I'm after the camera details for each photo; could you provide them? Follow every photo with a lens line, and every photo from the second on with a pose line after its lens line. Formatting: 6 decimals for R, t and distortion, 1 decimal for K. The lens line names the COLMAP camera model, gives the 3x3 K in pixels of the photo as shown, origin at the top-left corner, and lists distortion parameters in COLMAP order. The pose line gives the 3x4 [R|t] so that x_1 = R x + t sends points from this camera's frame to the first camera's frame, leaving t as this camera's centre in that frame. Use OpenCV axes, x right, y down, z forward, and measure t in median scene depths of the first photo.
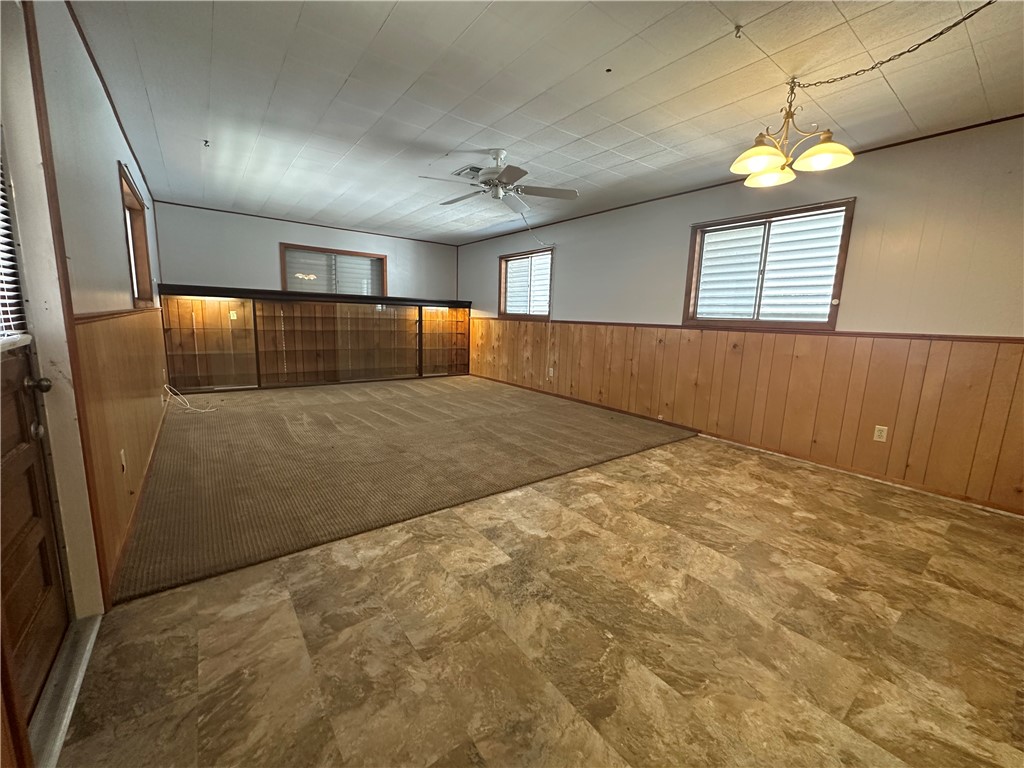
lens RADIAL K [[408.7, 0, 512.2], [0, 408.7, 385.4], [0, 0, 1]] dist [-0.002867, 0.000533]
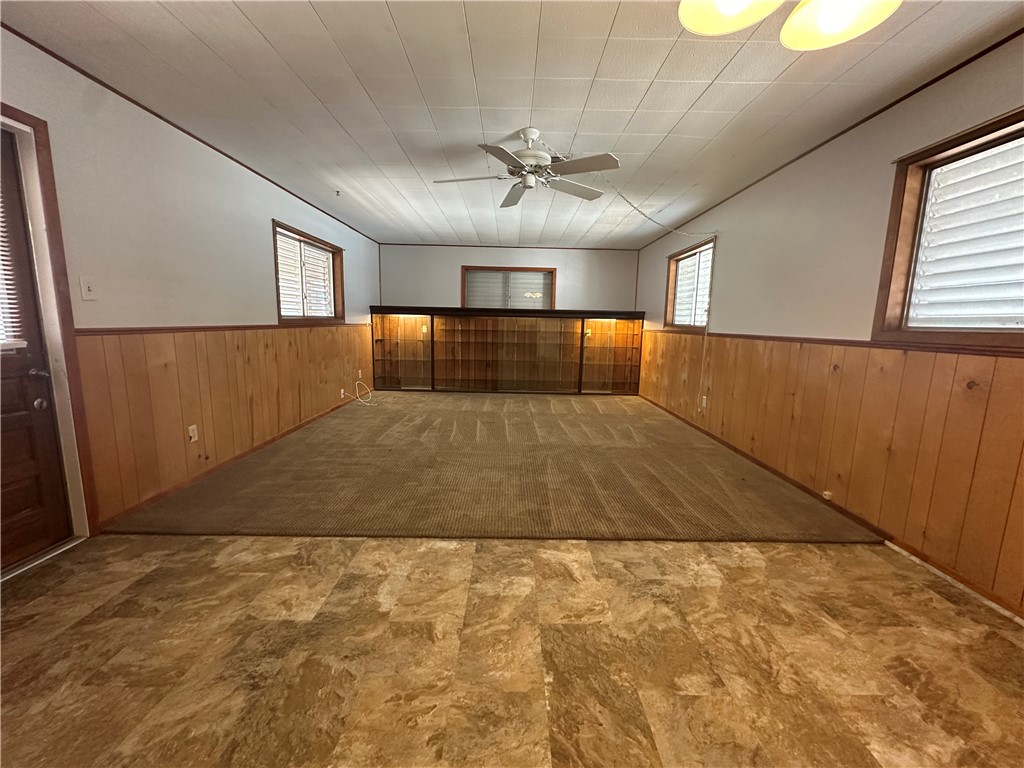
lens RADIAL K [[408.7, 0, 512.7], [0, 408.7, 384.4], [0, 0, 1]] dist [-0.002867, 0.000533]
pose [[0.798791, 0.074315, -0.597001, 0.420230], [-0.095100, 0.995462, -0.003329, -0.045187], [0.594045, 0.059434, 0.802234, 0.299440]]
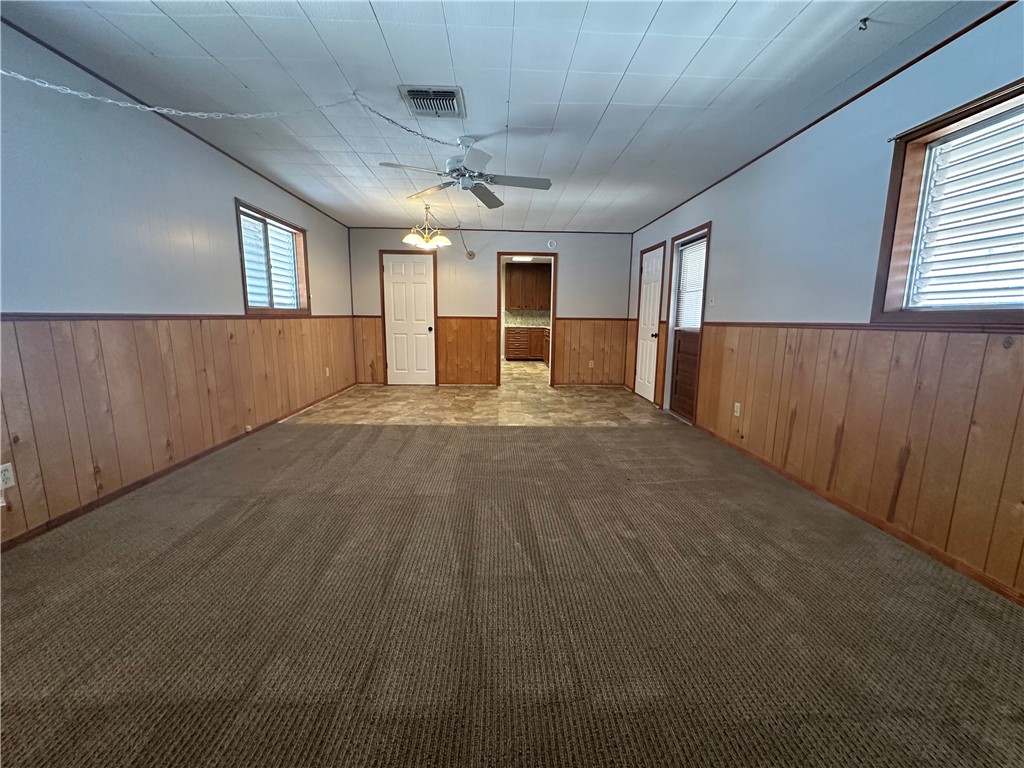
lens RADIAL K [[408.7, 0, 514.4], [0, 408.7, 384.5], [0, 0, 1]] dist [-0.002867, 0.000533]
pose [[-0.820152, -0.134052, 0.556220, -0.641468], [0.057059, 0.948155, 0.312644, -0.286142], [-0.569294, 0.288153, -0.769982, 1.610882]]
